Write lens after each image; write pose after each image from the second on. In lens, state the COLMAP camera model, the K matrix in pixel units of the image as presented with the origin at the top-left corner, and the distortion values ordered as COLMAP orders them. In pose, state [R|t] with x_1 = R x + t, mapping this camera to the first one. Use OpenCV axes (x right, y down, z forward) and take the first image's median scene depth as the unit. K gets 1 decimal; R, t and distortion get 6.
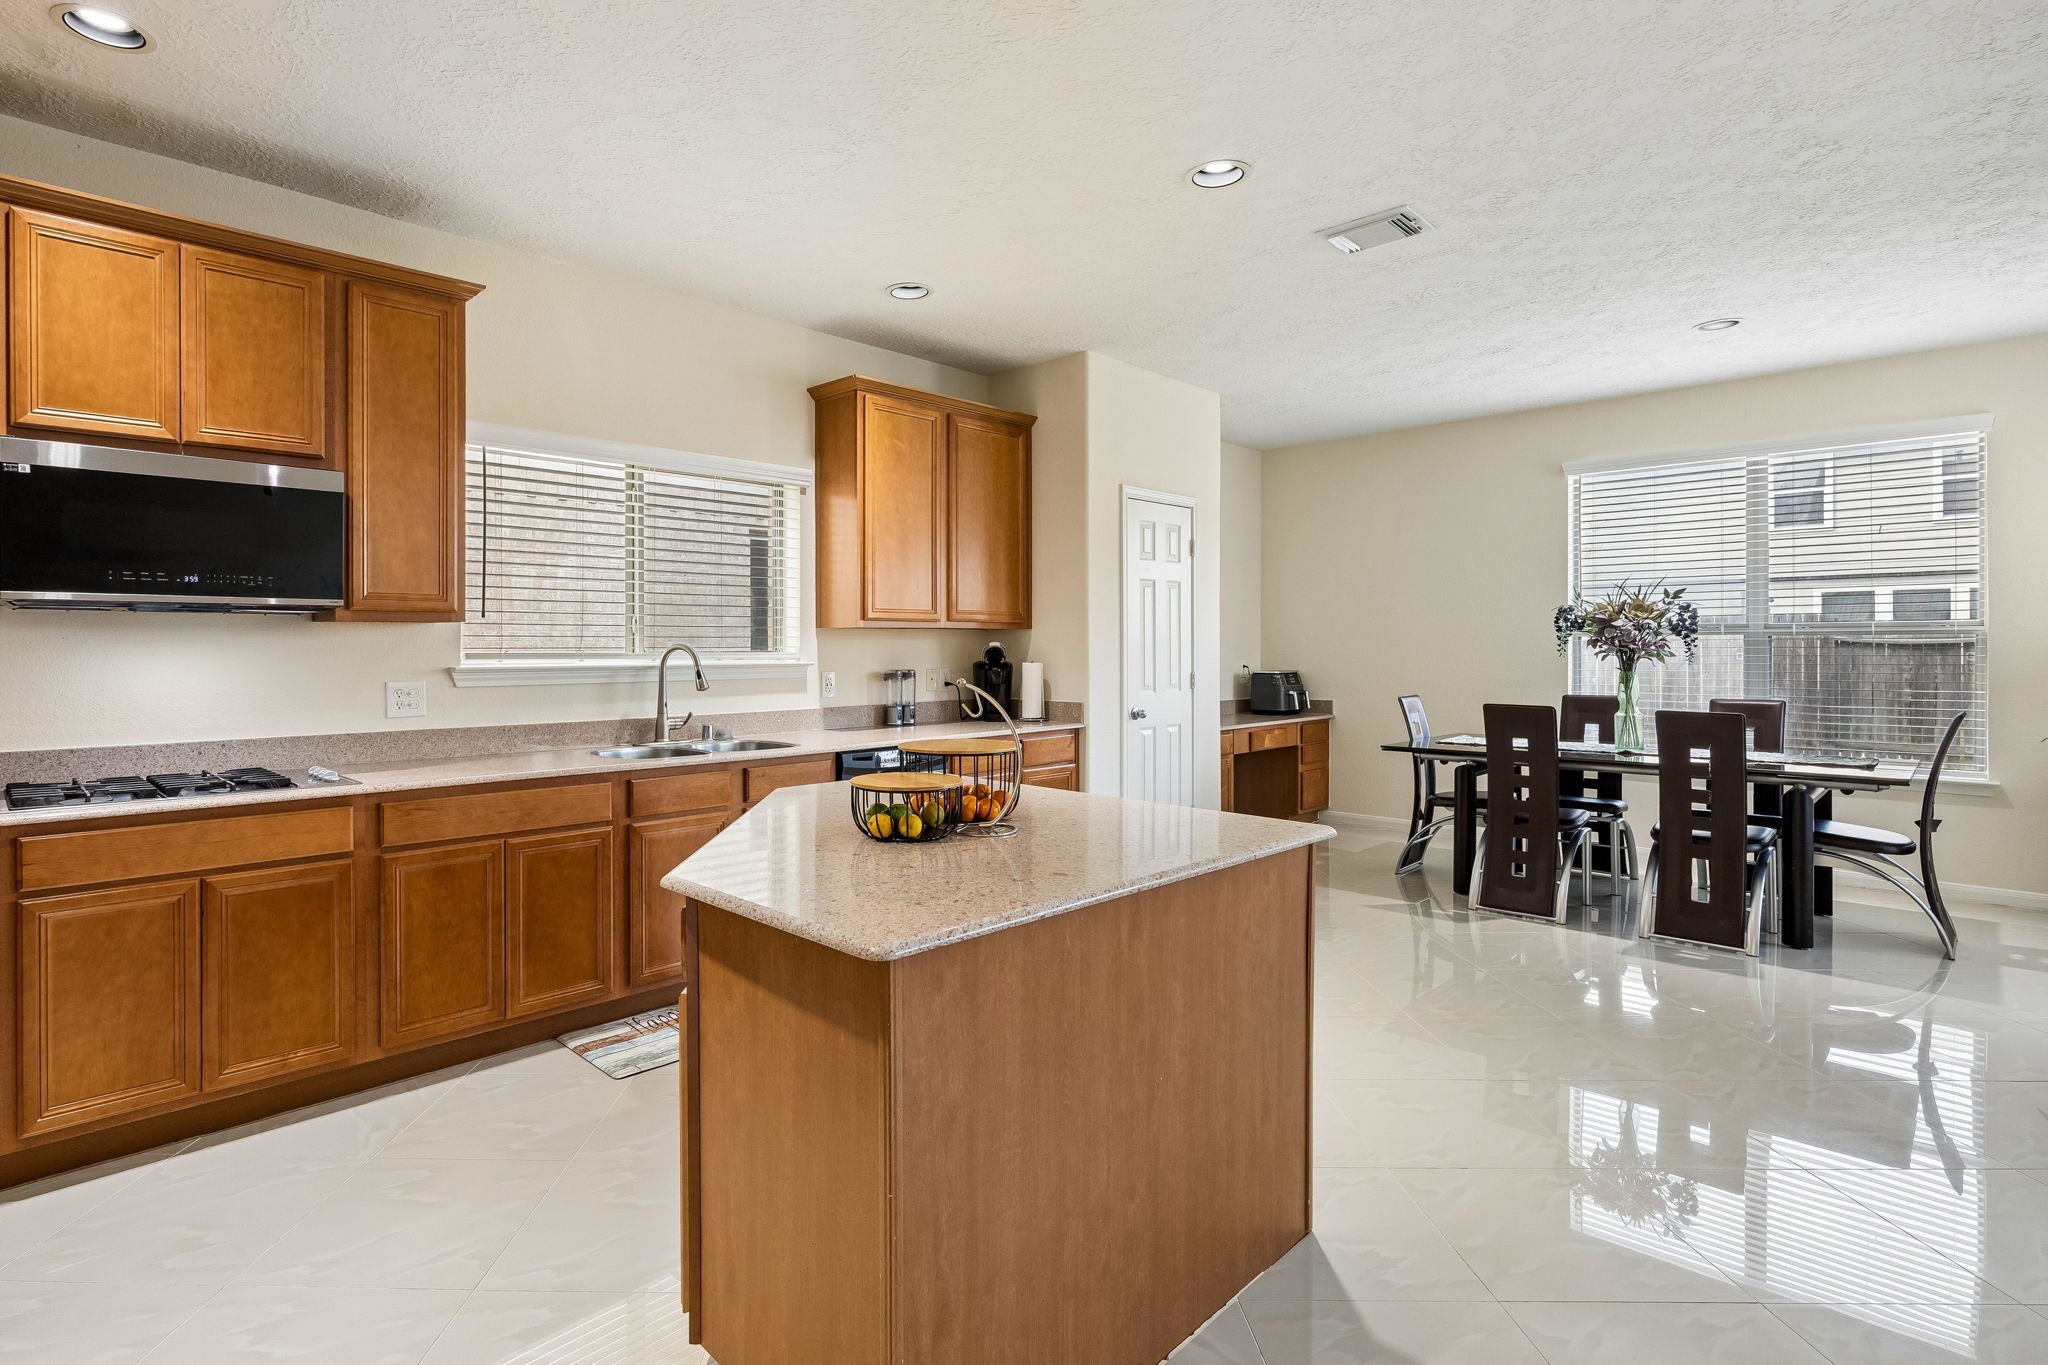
lens RADIAL K [[1020.3, 0, 925.2], [0, 1020.3, 652.1], [0, 0, 1]] dist [-0.004294, 0.000253]
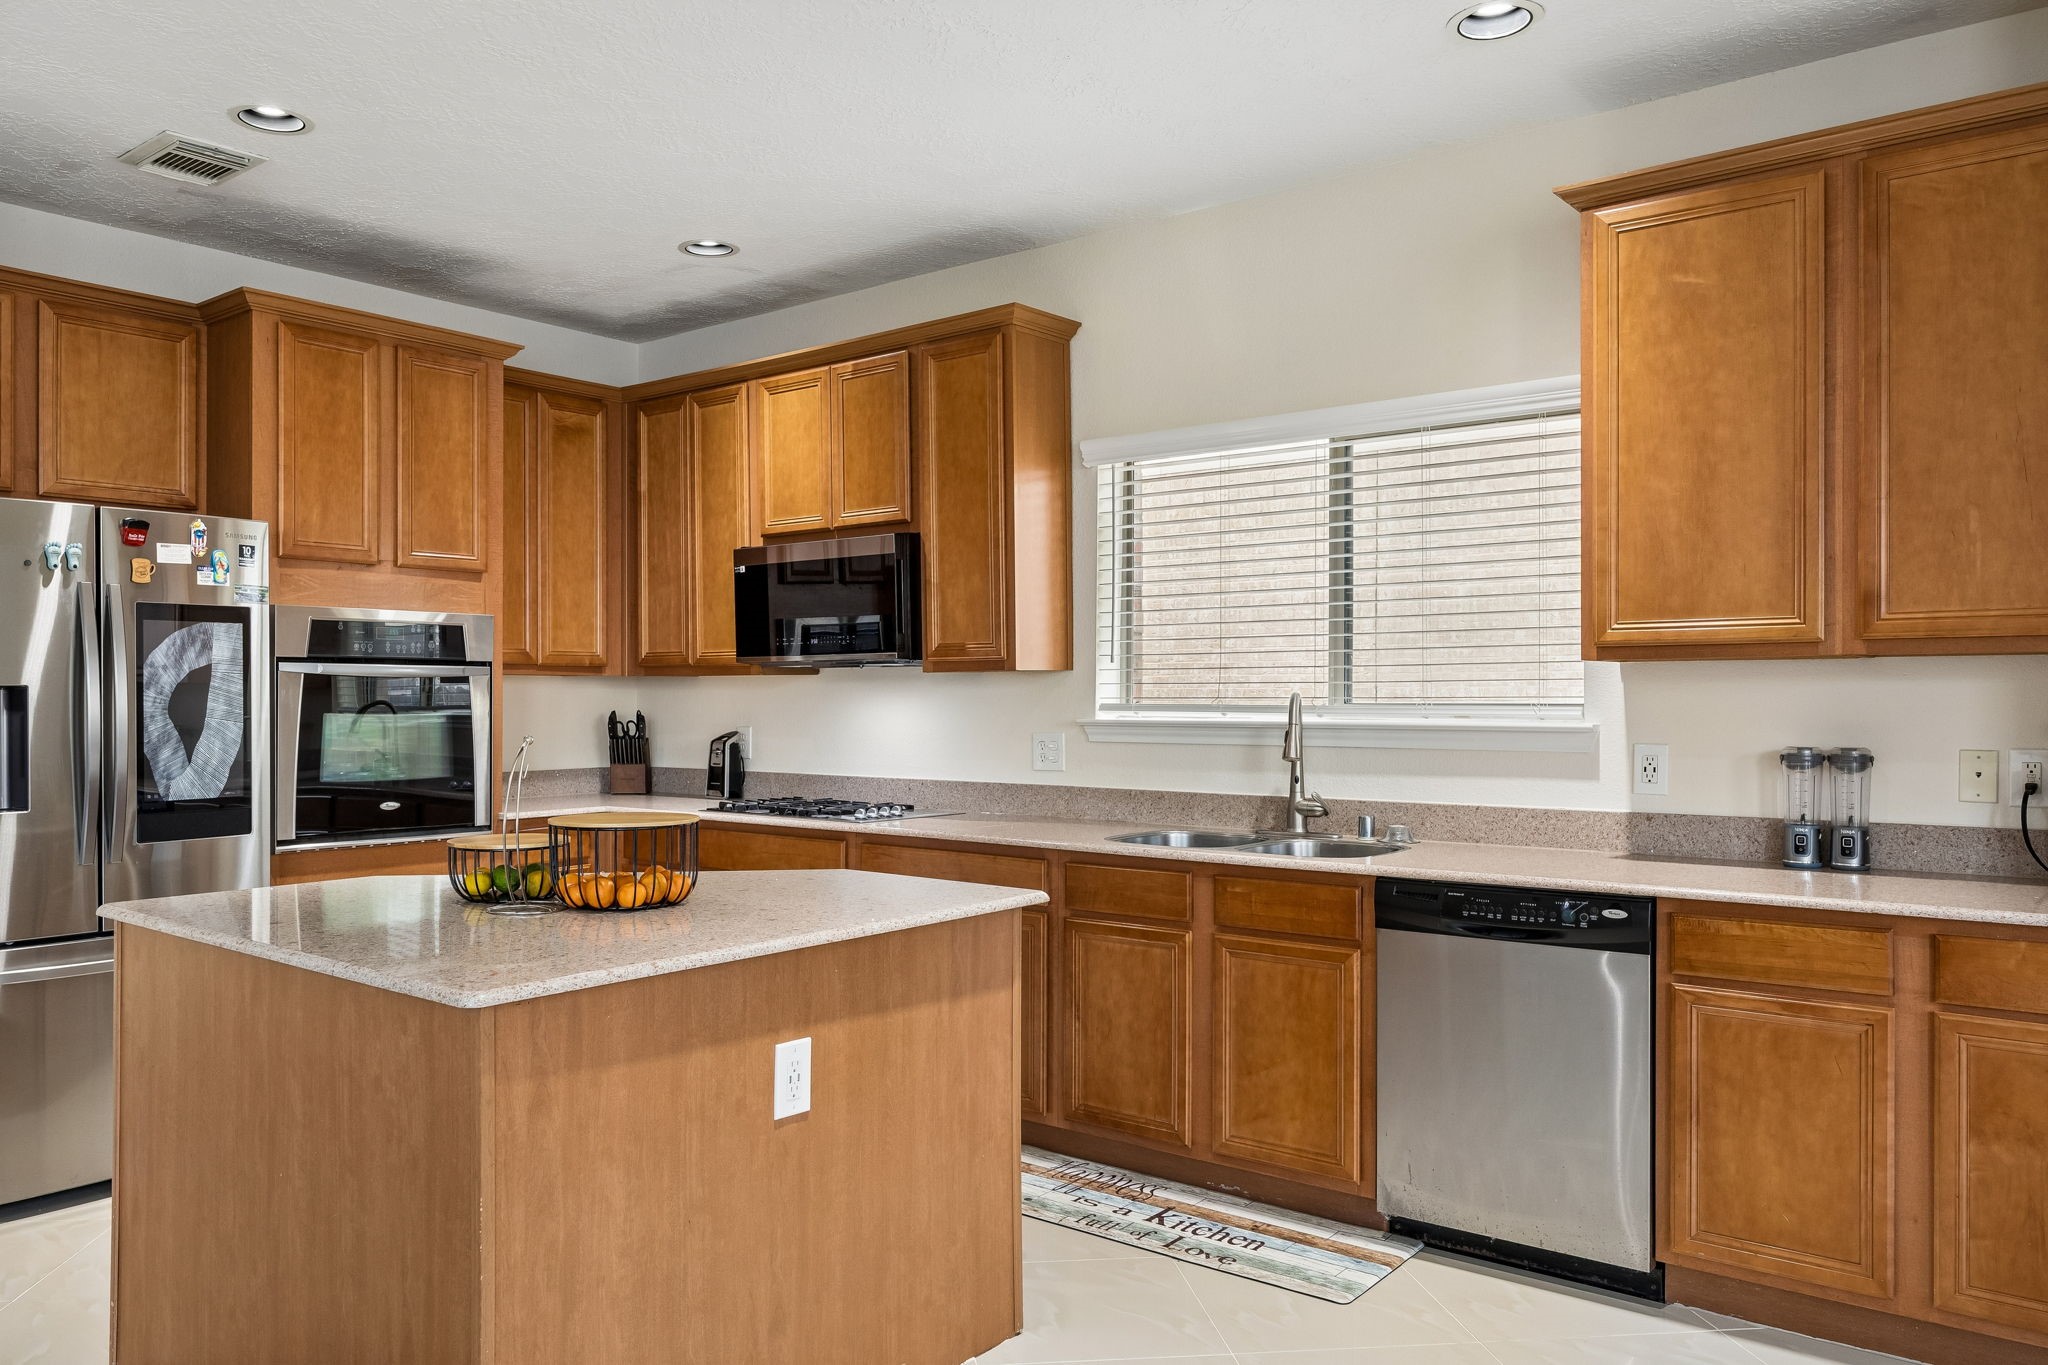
lens RADIAL K [[1463.8, 0, 1025.1], [0, 1463.8, 699.4], [0, 0, 1]] dist [0.000808, 0.000620]
pose [[0.140432, 0.003390, -0.990084, 0.813525], [-0.005518, 0.999981, 0.002641, -0.005913], [0.990075, 0.005093, 0.140448, 0.767127]]
